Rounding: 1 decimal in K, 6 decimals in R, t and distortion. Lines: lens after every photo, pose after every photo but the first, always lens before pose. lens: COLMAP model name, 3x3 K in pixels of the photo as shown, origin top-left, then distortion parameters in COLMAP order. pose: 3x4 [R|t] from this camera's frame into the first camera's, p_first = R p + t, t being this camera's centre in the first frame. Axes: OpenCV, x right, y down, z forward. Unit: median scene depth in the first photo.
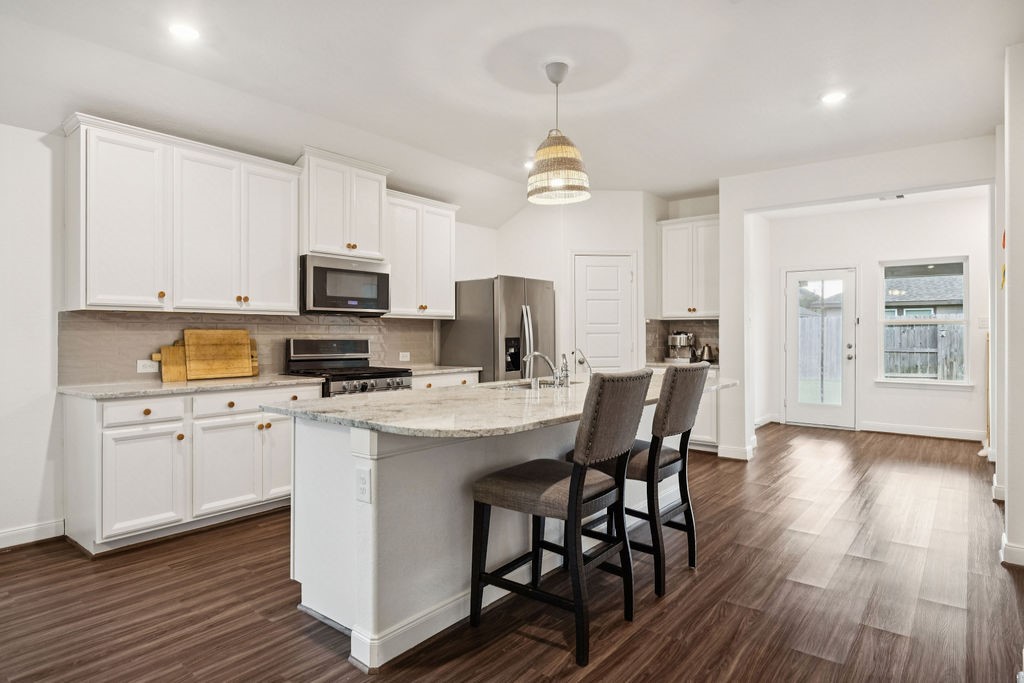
lens RADIAL K [[579.6, 0, 512.0], [0, 579.6, 341.5], [0, 0, 1]] dist [-0.027501, -0.000117]
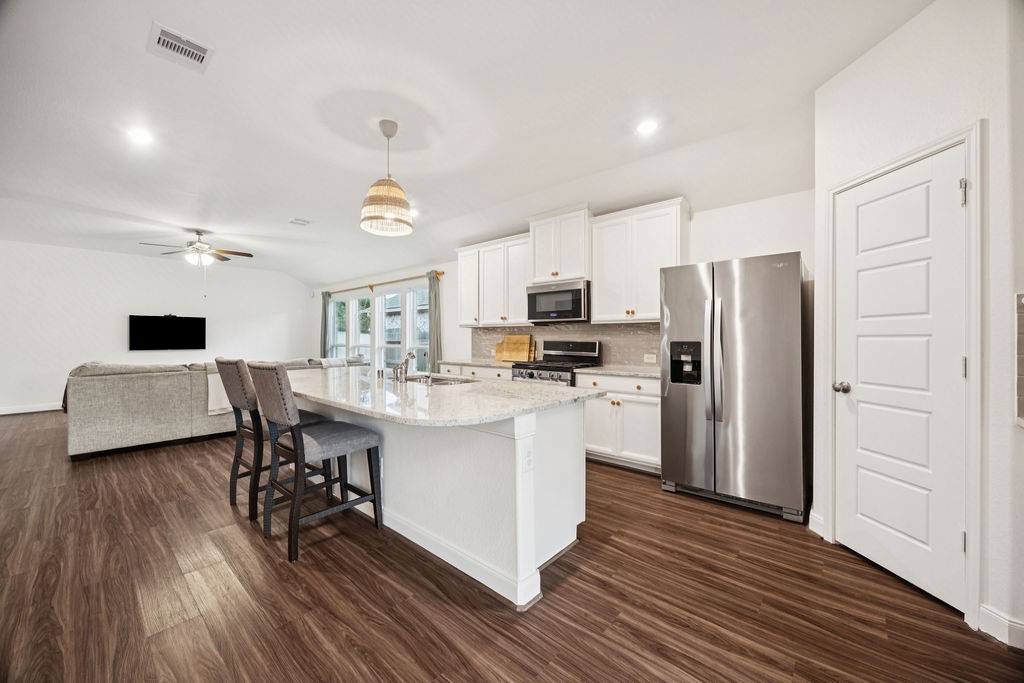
lens RADIAL K [[390.6, 0, 510.5], [0, 390.6, 339.0], [0, 0, 1]] dist [-0.000561, -0.000065]
pose [[-0.048208, -0.001173, -0.998837, 0.681102], [-0.021815, 0.999762, -0.000121, -0.007007], [0.998599, 0.021784, -0.048222, 0.973815]]
